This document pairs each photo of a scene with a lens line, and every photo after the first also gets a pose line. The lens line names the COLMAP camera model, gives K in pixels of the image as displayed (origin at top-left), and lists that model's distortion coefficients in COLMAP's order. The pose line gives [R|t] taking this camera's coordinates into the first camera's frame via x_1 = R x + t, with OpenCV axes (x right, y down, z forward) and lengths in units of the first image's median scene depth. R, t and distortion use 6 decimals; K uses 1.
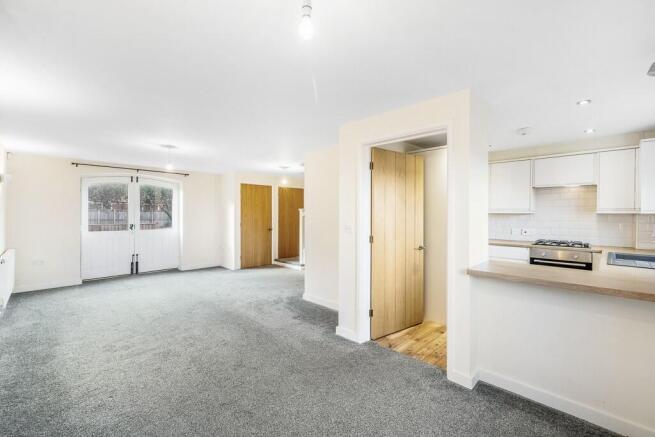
lens RADIAL K [[280.4, 0, 326.8], [0, 280.4, 214.4], [0, 0, 1]] dist [0.001010, 0.000013]
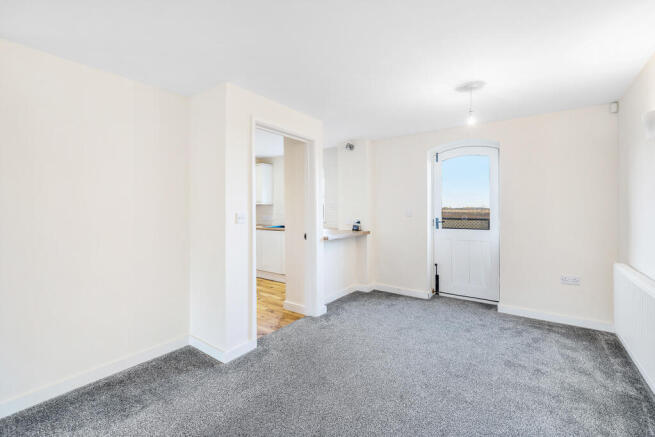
lens RADIAL K [[280.4, 0, 326.5], [0, 280.4, 218.6], [0, 0, 1]] dist [0.001010, 0.000013]
pose [[-0.170834, -0.015076, 0.985184, -0.780379], [0.002889, 0.999871, 0.015802, 0.042034], [-0.985296, 0.005545, -0.170769, 0.930284]]
